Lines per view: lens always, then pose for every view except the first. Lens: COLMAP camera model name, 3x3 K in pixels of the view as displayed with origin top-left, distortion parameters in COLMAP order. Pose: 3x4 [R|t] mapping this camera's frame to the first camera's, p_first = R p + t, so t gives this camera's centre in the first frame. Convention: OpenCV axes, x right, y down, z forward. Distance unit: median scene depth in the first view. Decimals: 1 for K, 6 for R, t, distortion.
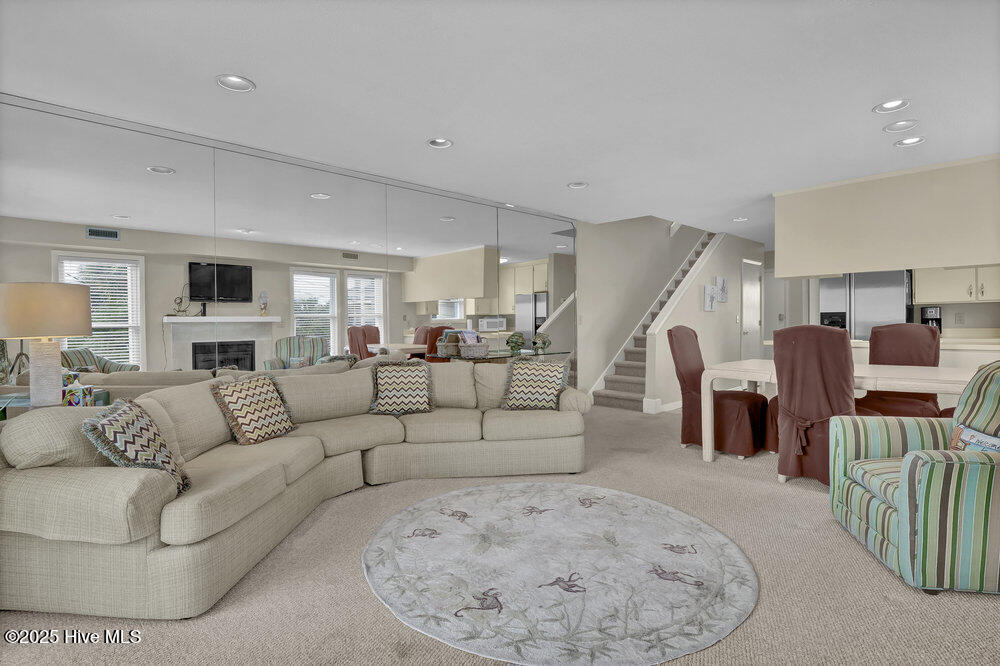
lens RADIAL K [[507.0, 0, 495.5], [0, 507.0, 328.8], [0, 0, 1]] dist [0.003089, -0.000755]
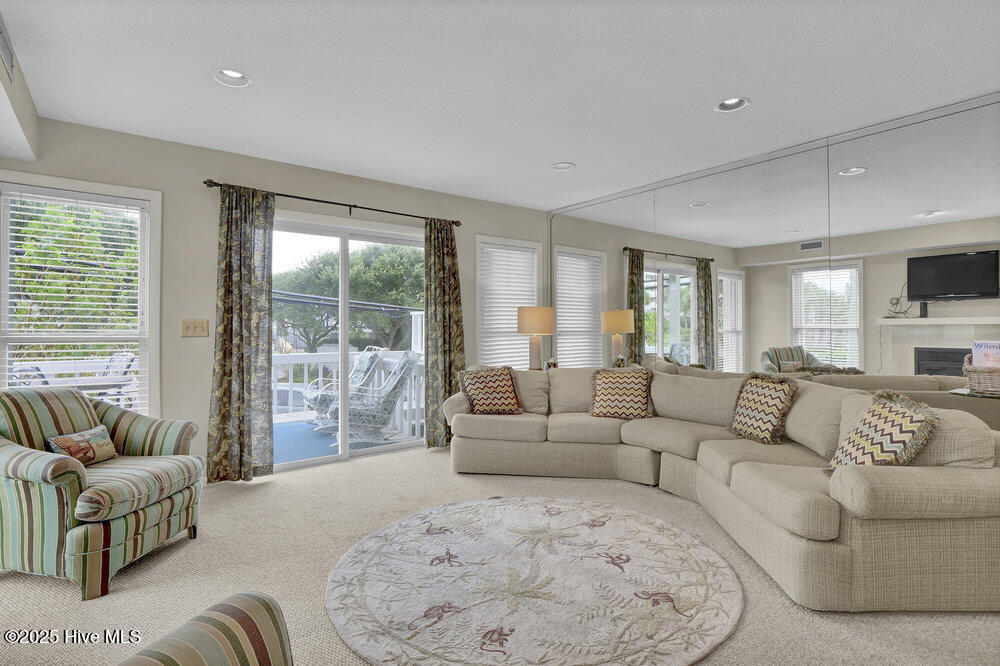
lens RADIAL K [[507.0, 0, 495.8], [0, 507.0, 326.6], [0, 0, 1]] dist [0.003089, -0.000755]
pose [[-0.135262, -0.000543, -0.990810, 0.863995], [-0.003641, 0.999993, -0.000051, -0.015649], [0.990803, 0.003601, -0.135263, 0.866729]]
